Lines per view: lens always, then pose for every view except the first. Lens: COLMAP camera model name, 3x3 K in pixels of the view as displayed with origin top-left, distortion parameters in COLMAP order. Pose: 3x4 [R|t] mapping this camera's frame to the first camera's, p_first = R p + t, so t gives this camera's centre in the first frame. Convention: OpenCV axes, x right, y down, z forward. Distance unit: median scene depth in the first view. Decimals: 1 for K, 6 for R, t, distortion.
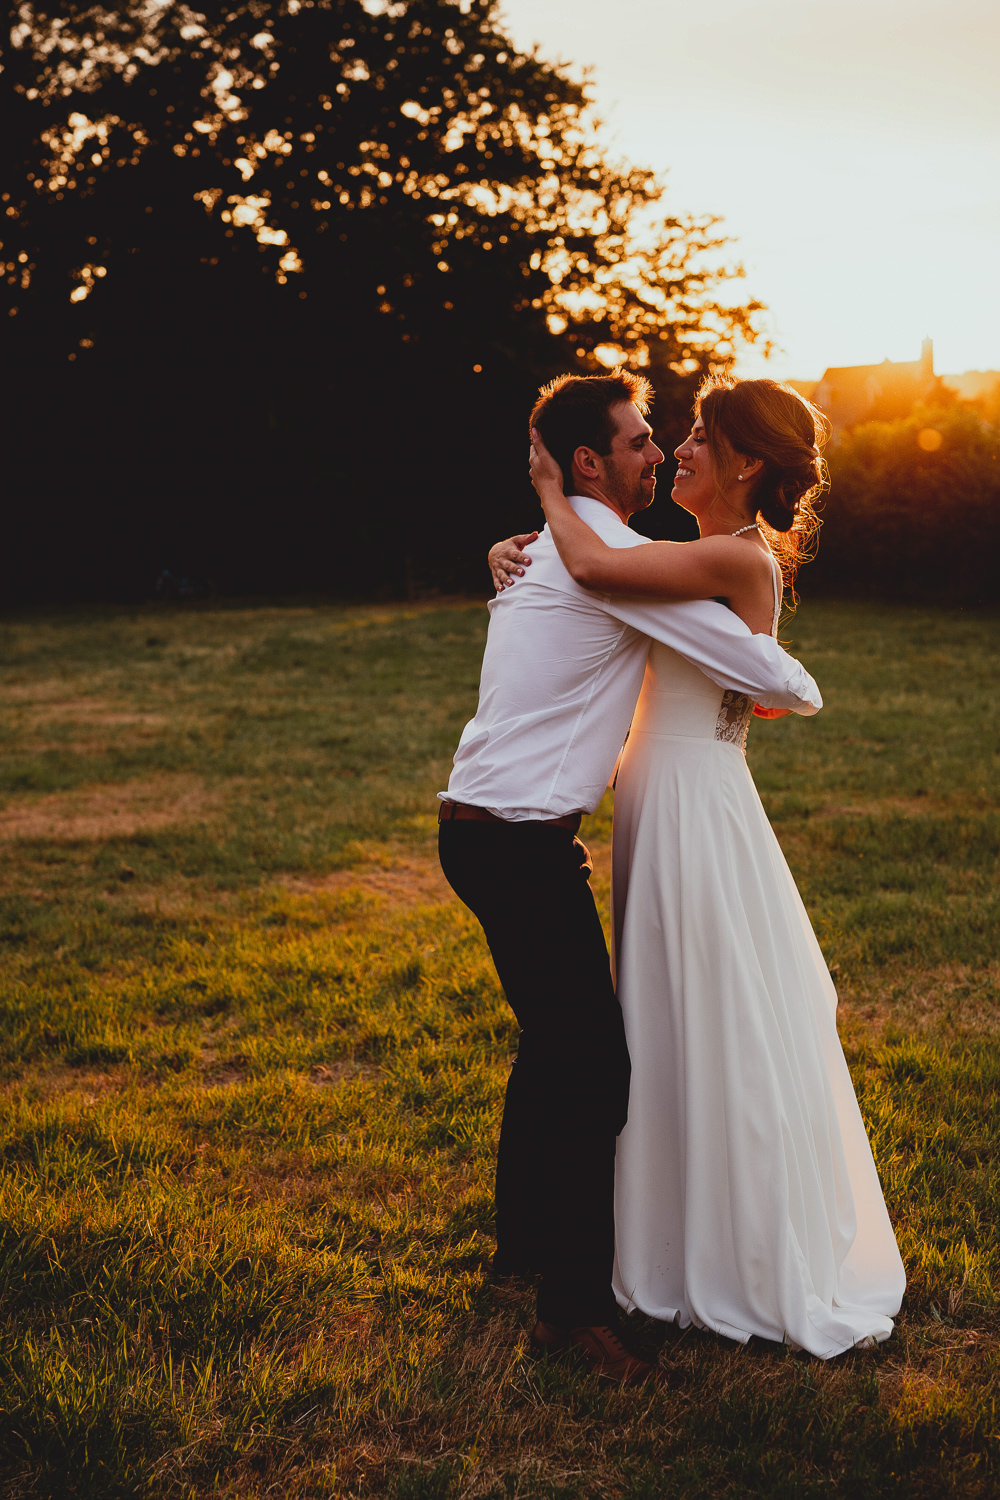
lens RADIAL K [[3416.9, 0, 500.0], [0, 3416.9, 750.0], [0, 0, 1]] dist [-0.073603, -0.014096]
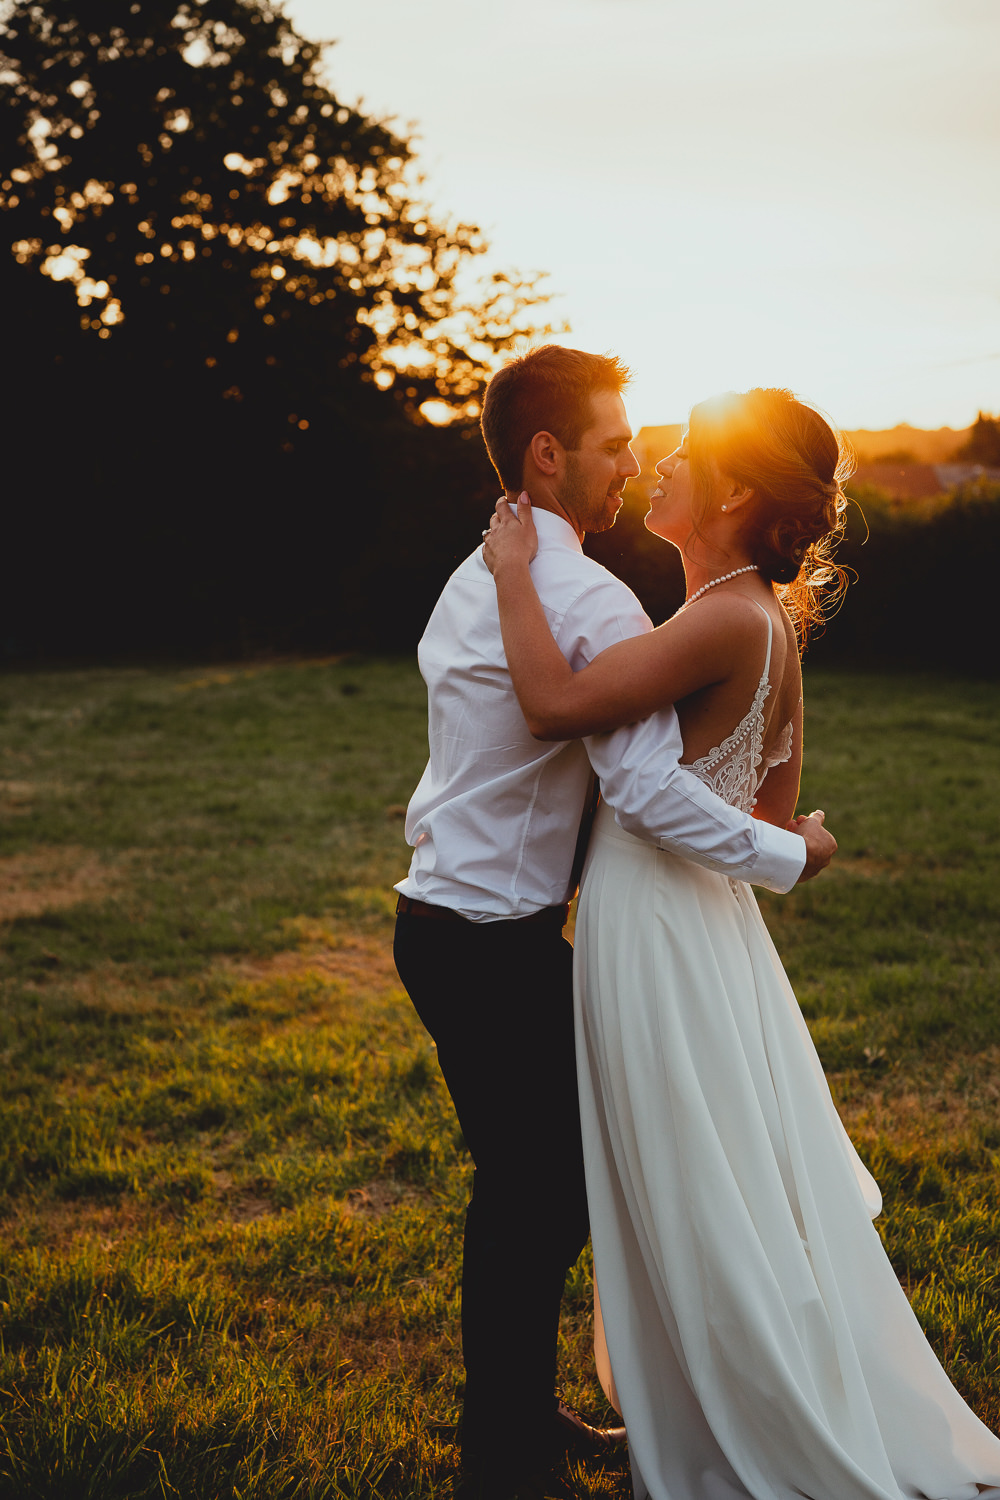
lens RADIAL K [[2941.3, 0, 454.4], [0, 2941.3, 720.8], [0, 0, 1]] dist [-0.047096, 0.109361]
pose [[0.991123, -0.010849, 0.132507, -0.085340], [0.014256, 0.999591, -0.024792, -0.005078], [-0.132184, 0.026461, 0.990872, 0.173133]]
